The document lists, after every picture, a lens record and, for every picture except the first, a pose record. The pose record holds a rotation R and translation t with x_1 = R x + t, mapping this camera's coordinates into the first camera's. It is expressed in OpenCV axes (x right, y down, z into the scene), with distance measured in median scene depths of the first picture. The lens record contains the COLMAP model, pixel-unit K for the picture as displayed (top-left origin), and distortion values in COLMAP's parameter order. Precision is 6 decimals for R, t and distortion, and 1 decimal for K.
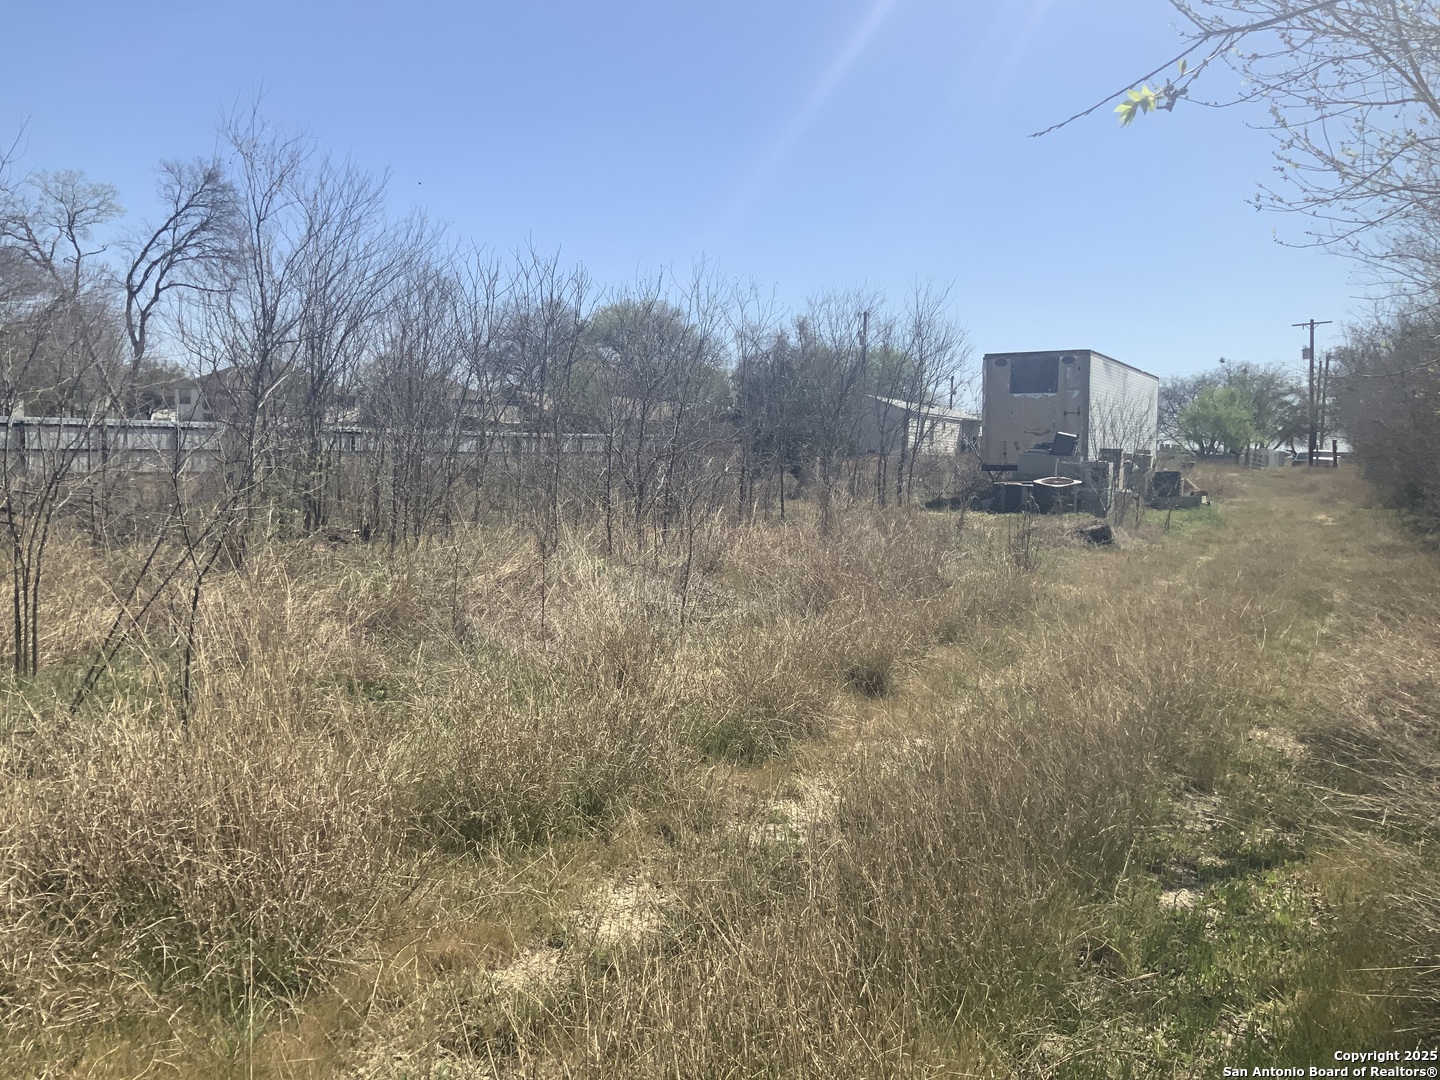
lens RADIAL K [[1188.4, 0, 716.1], [0, 1188.4, 540.5], [0, 0, 1]] dist [0.105482, -0.219113]
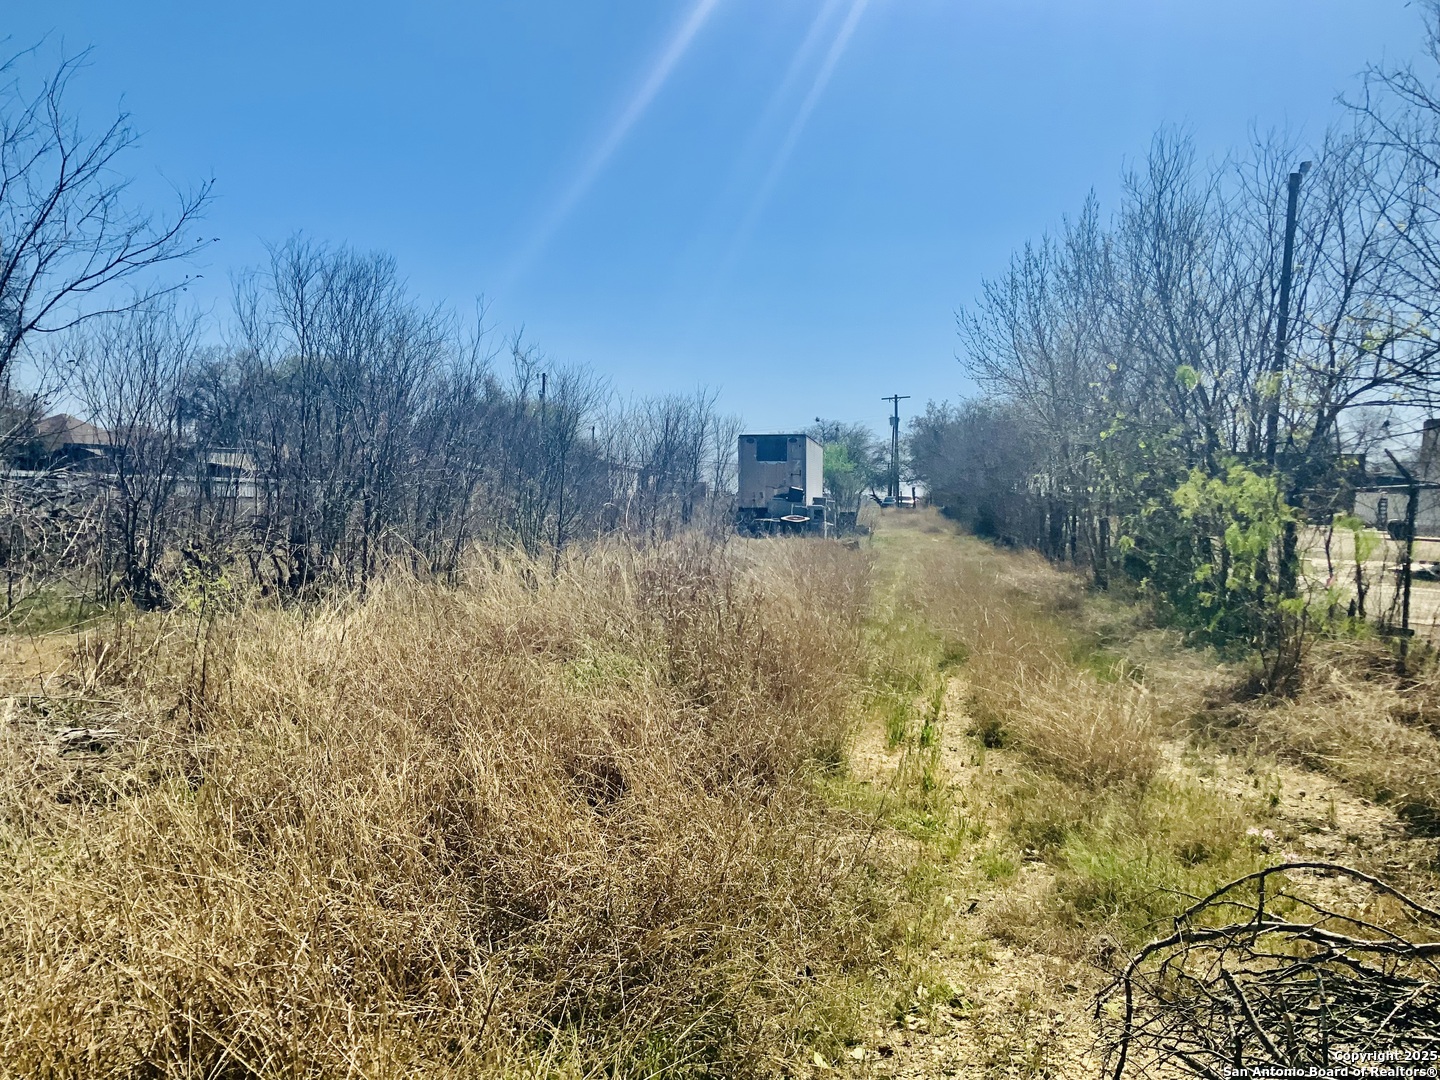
lens RADIAL K [[1188.4, 0, 716.1], [0, 1188.4, 540.5], [0, 0, 1]] dist [0.105482, -0.219113]
pose [[0.946786, -0.010084, 0.321705, -0.268150], [0.021363, 0.999274, -0.031549, 0.023085], [-0.321153, 0.036742, 0.946314, -0.379694]]
